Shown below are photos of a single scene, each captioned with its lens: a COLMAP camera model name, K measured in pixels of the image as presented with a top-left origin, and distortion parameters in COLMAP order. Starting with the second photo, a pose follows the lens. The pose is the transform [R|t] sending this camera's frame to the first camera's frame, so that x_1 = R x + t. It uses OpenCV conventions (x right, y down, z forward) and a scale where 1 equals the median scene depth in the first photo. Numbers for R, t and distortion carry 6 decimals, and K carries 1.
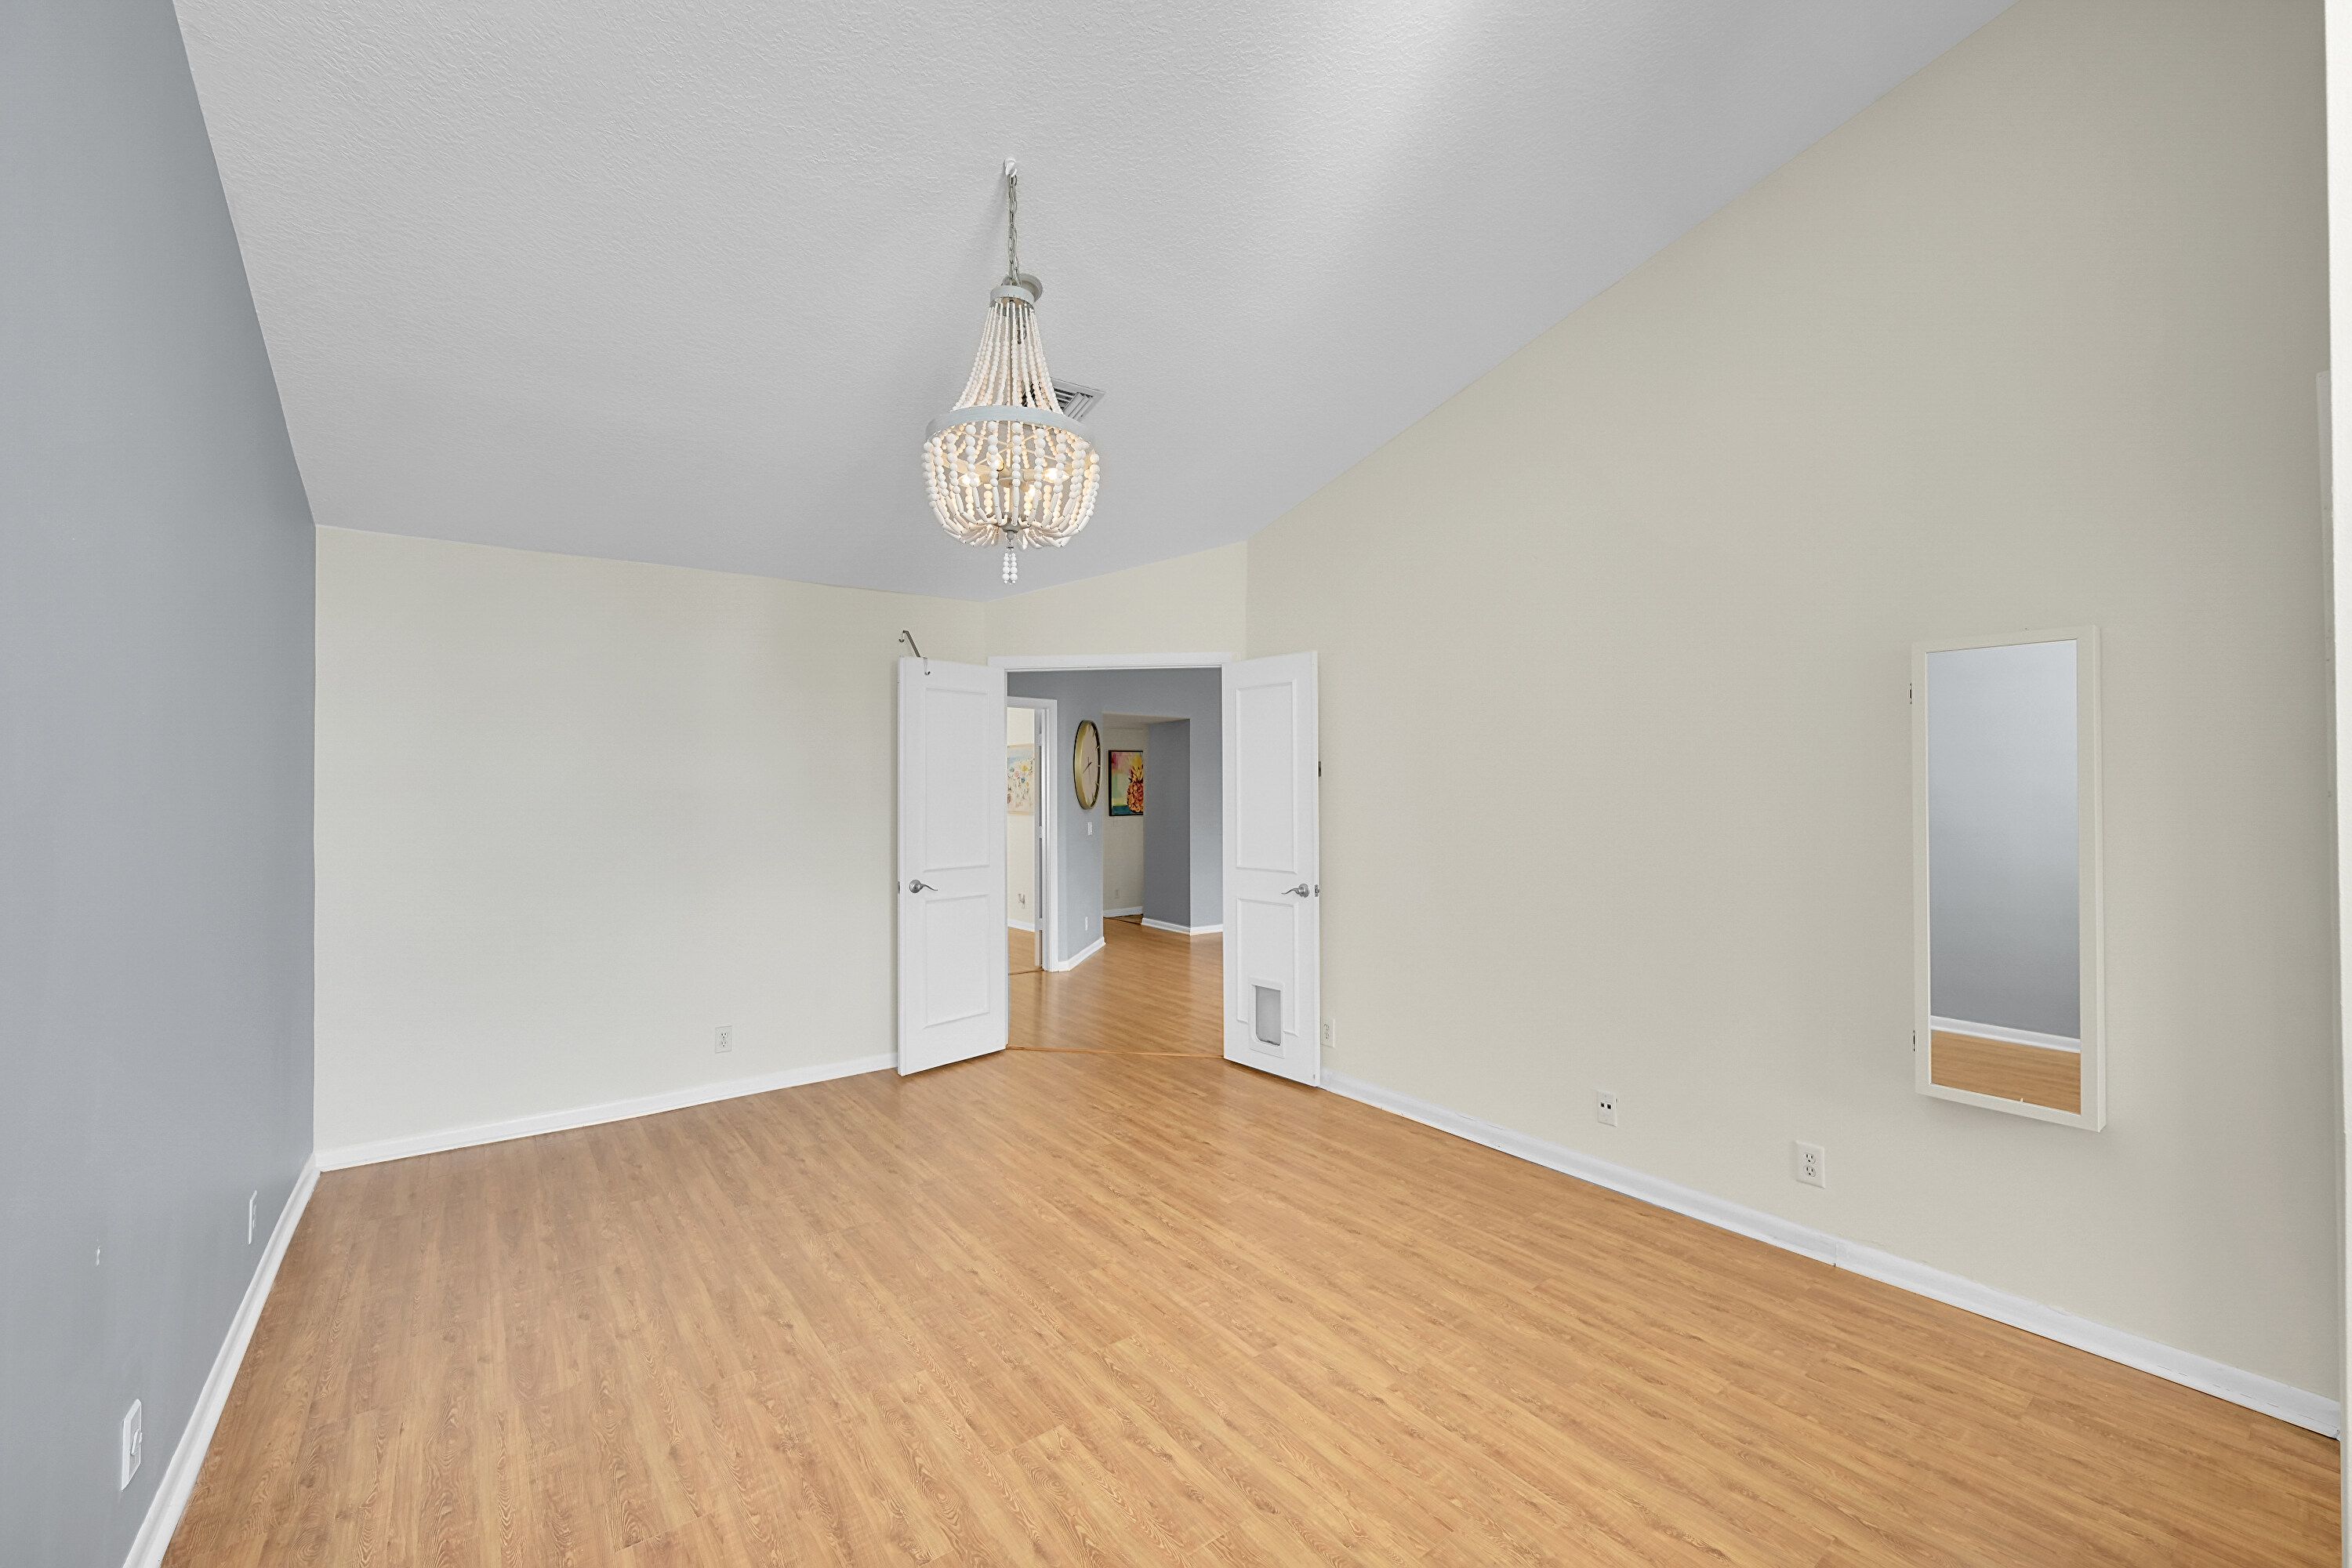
lens RADIAL K [[926.3, 0, 1181.7], [0, 926.3, 794.6], [0, 0, 1]] dist [-0.000714, 0.000132]
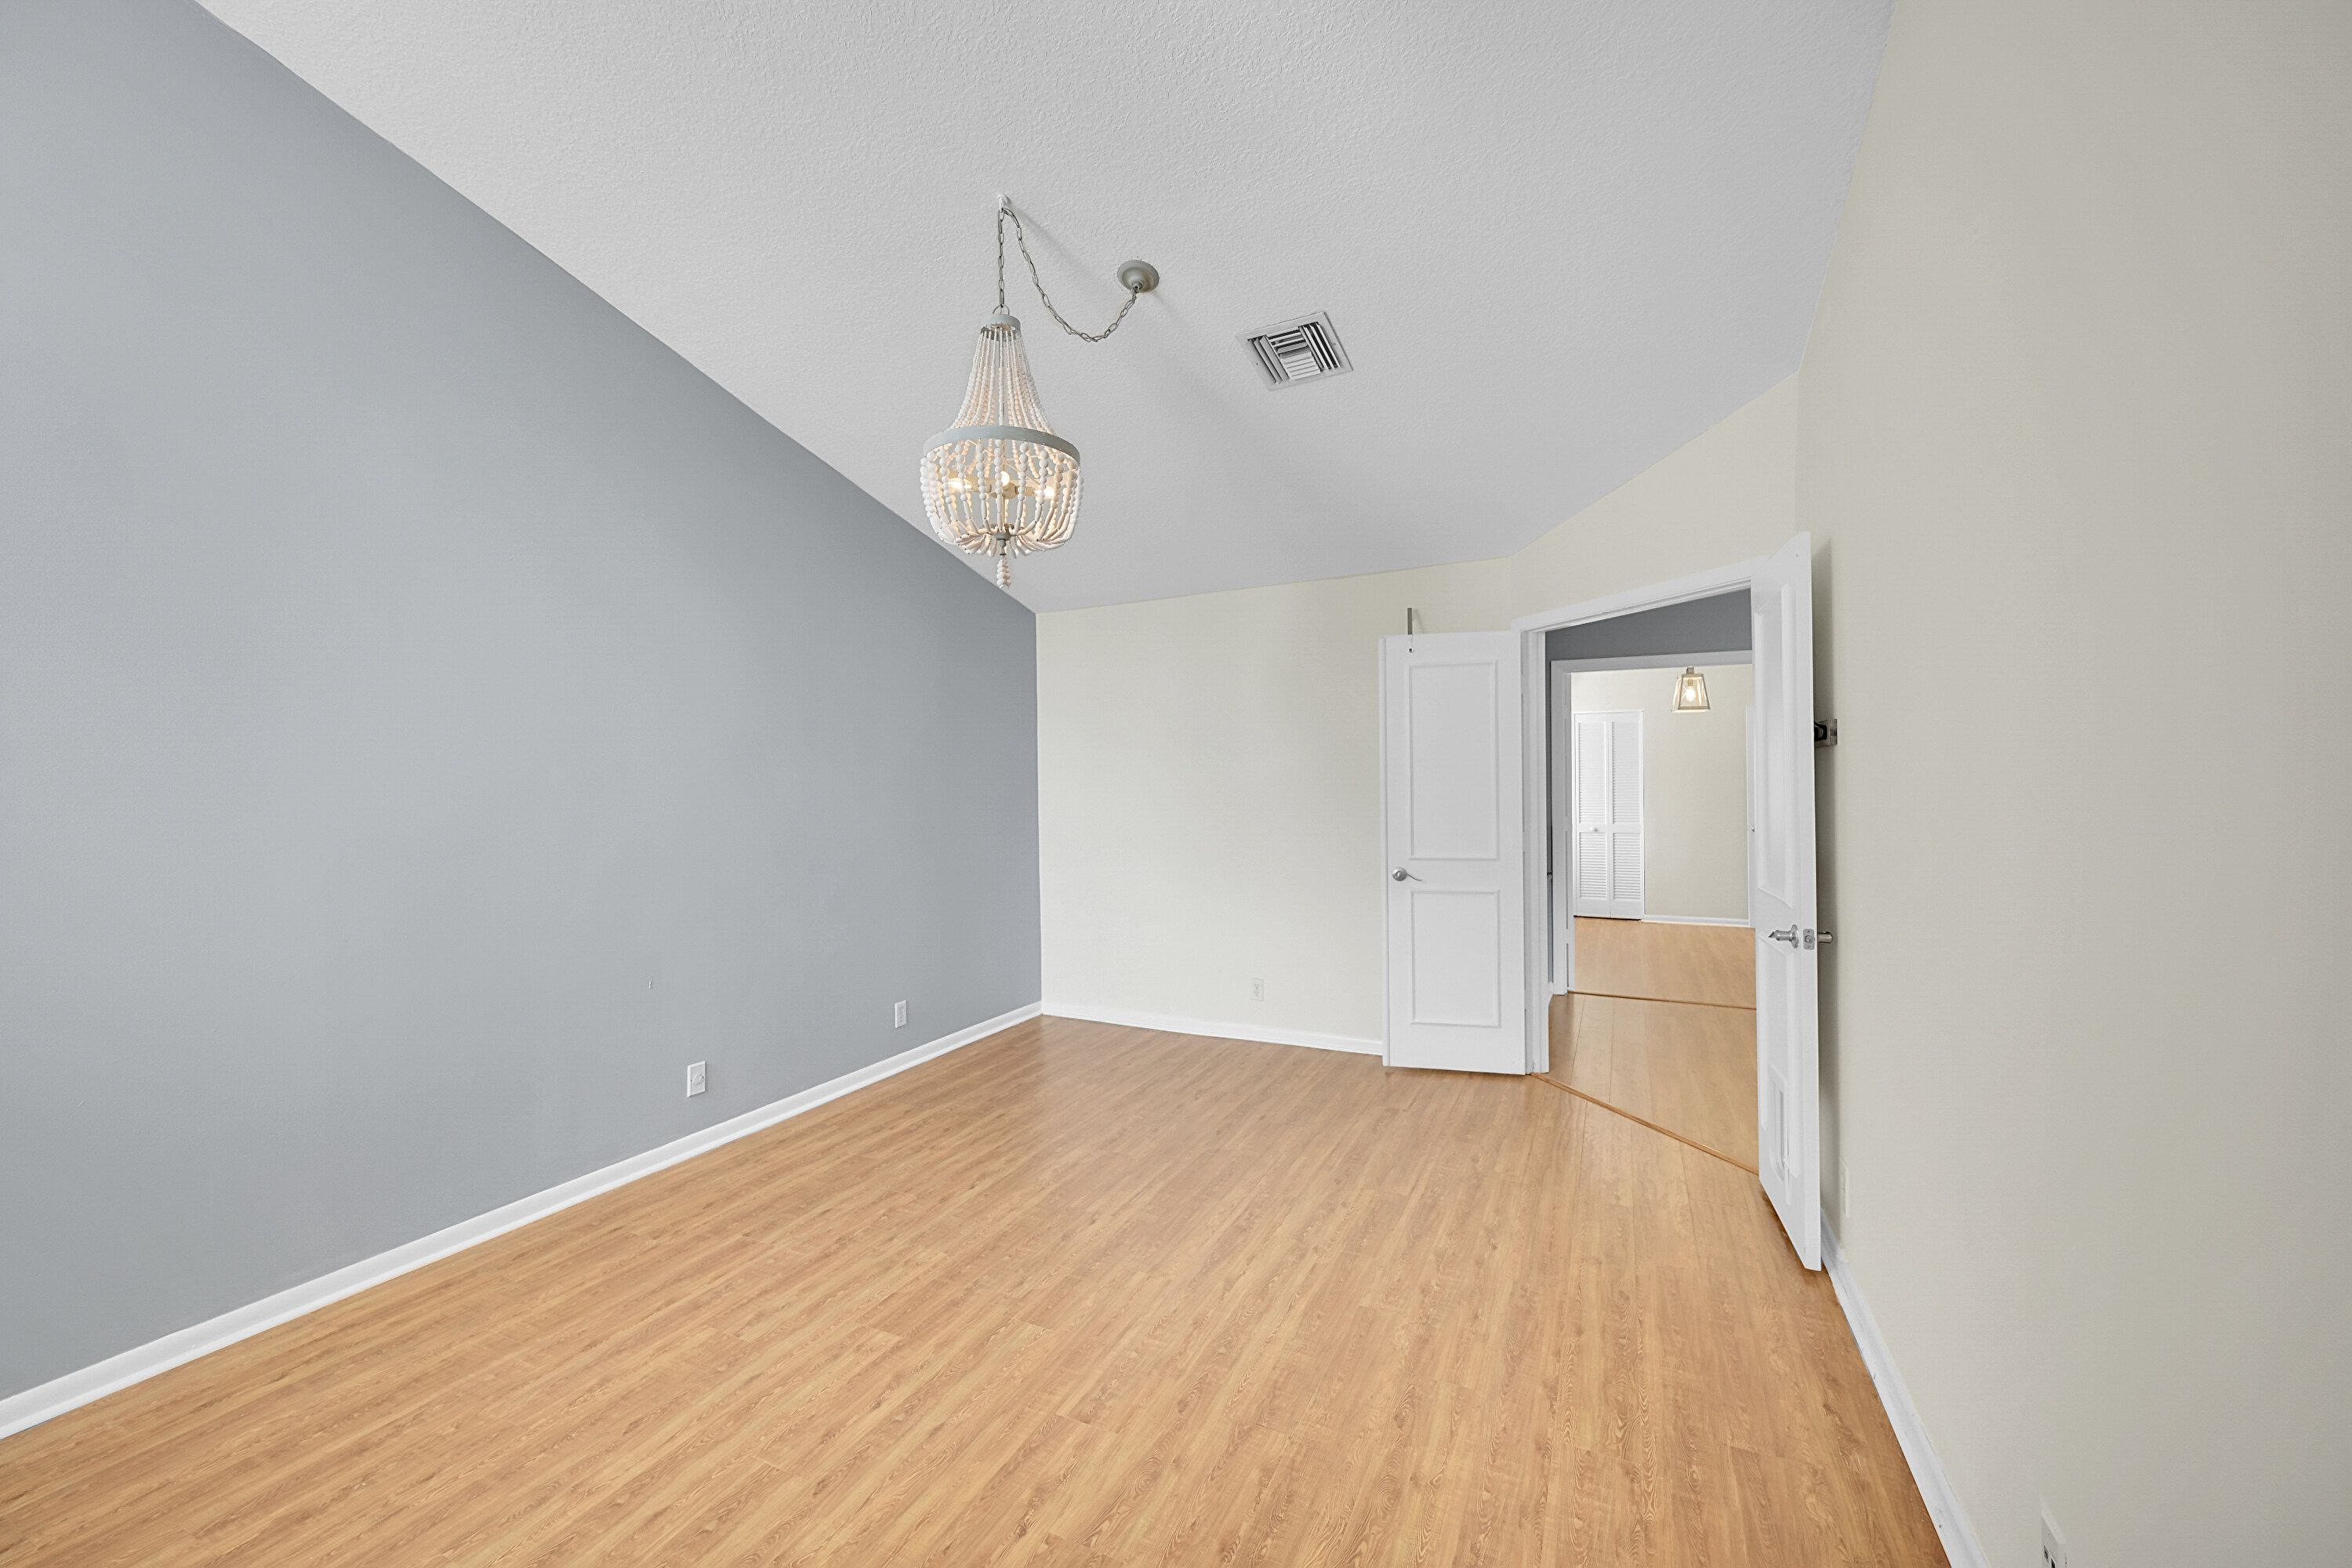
lens RADIAL K [[926.3, 0, 1180.1], [0, 926.3, 749.9], [0, 0, 1]] dist [-0.000714, 0.000132]
pose [[0.457548, -0.031311, -0.888634, 0.737002], [0.003935, 0.999441, -0.033189, 0.001175], [0.889176, 0.011689, 0.457415, 0.542661]]
